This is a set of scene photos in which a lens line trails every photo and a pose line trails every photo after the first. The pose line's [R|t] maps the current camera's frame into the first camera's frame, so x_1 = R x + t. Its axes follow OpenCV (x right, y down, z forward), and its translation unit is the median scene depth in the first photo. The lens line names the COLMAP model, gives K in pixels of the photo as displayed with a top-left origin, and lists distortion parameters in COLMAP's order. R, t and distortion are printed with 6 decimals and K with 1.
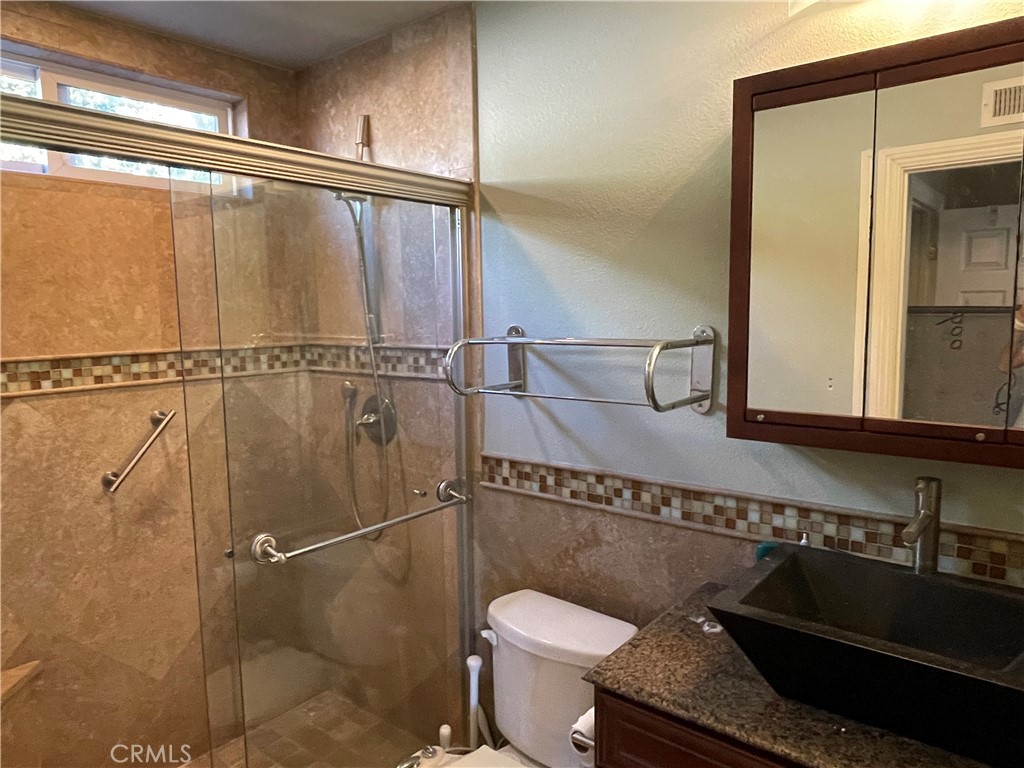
lens RADIAL K [[698.7, 0, 506.7], [0, 698.7, 385.5], [0, 0, 1]] dist [0.011933, -0.021584]
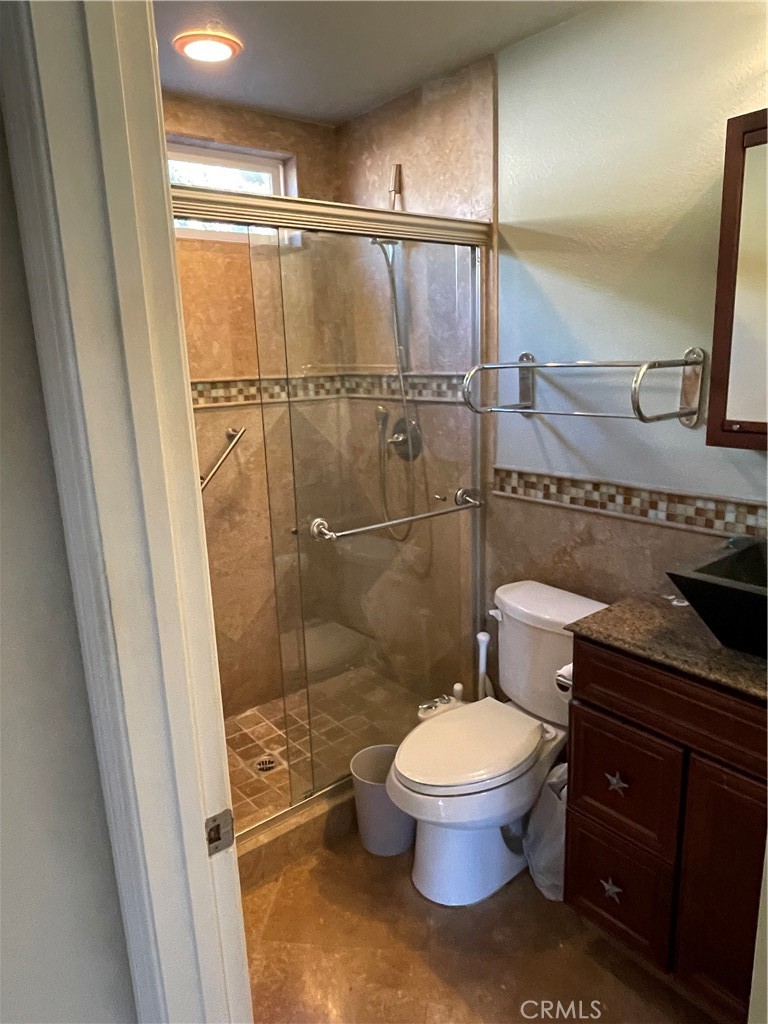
lens RADIAL K [[698.7, 0, 387.7], [0, 698.7, 508.5], [0, 0, 1]] dist [0.011933, -0.021584]
pose [[0.979035, 0.029078, -0.201605, 0.027342], [-0.005449, 0.993143, 0.116782, 0.033082], [0.203619, -0.113235, 0.972480, -0.173034]]
